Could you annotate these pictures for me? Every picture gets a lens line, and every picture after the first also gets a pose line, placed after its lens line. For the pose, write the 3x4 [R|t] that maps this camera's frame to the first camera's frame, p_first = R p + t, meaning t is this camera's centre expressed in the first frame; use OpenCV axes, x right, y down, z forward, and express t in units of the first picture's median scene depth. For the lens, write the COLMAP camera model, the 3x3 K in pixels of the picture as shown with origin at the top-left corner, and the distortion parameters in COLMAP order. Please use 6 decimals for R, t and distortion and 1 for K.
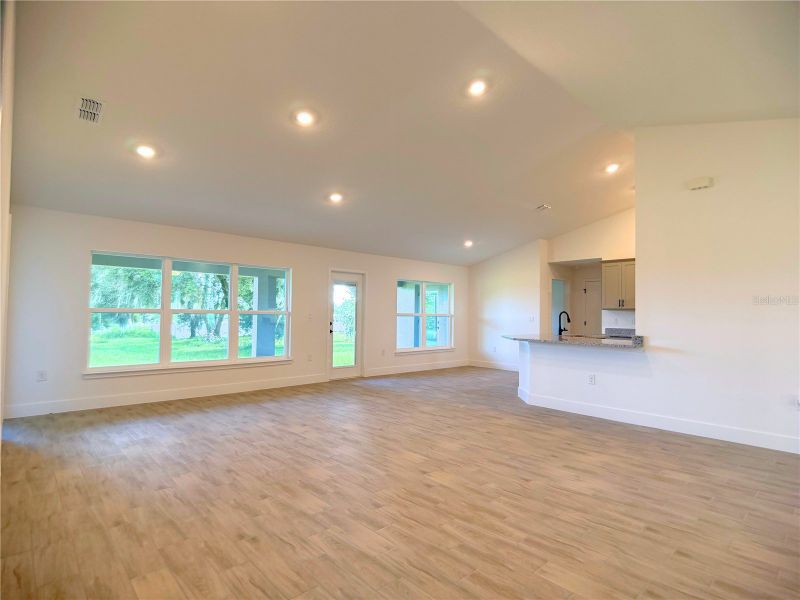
lens RADIAL K [[428.0, 0, 402.8], [0, 428.0, 304.1], [0, 0, 1]] dist [-0.010912, -0.005116]
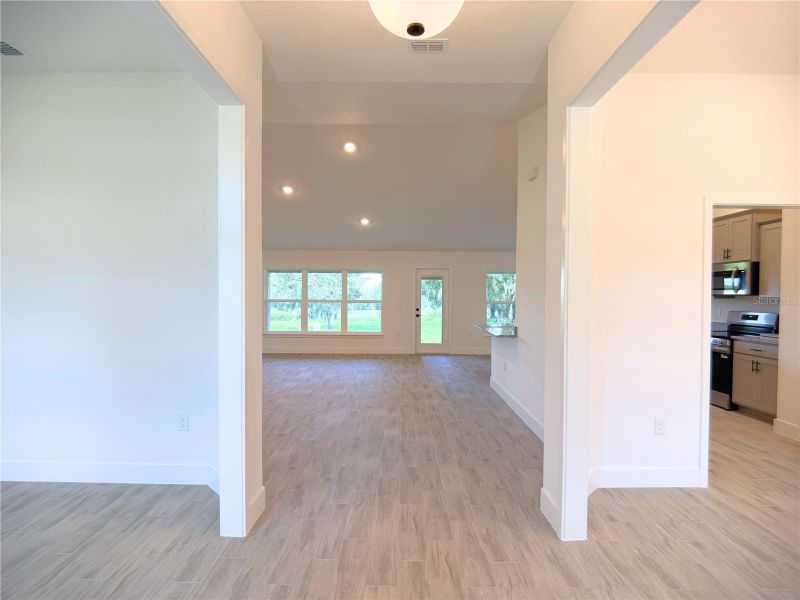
lens RADIAL K [[428.0, 0, 397.4], [0, 428.0, 297.9], [0, 0, 1]] dist [-0.010912, -0.005116]
pose [[0.710589, -0.005967, -0.703582, 1.448961], [0.025346, 0.999532, 0.017121, -0.027490], [0.703150, -0.029999, 0.710408, 0.077360]]
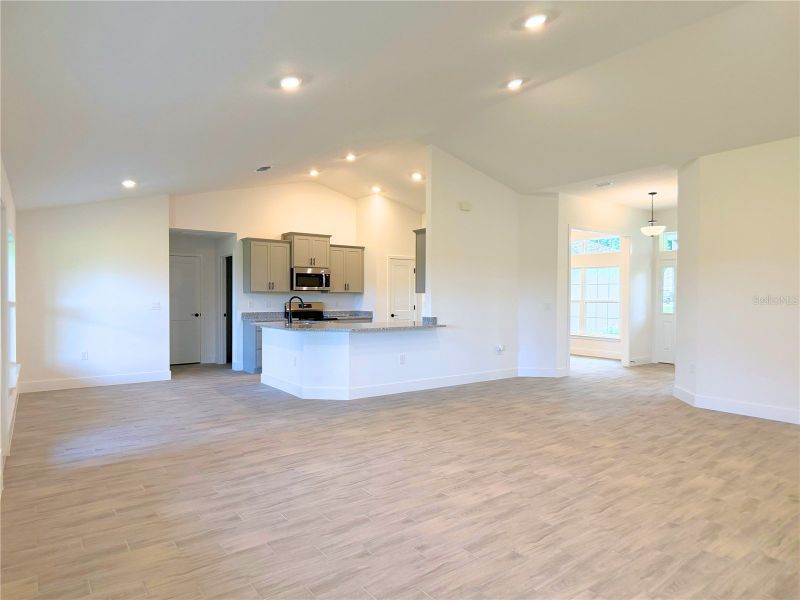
lens RADIAL K [[494.4, 0, 402.3], [0, 494.4, 298.5], [0, 0, 1]] dist [-0.027664, 0.000546]
pose [[0.118874, -0.021948, 0.992667, -1.158465], [-0.021915, 0.999454, 0.024722, -0.015422], [-0.992668, -0.024693, 0.118328, 1.228675]]
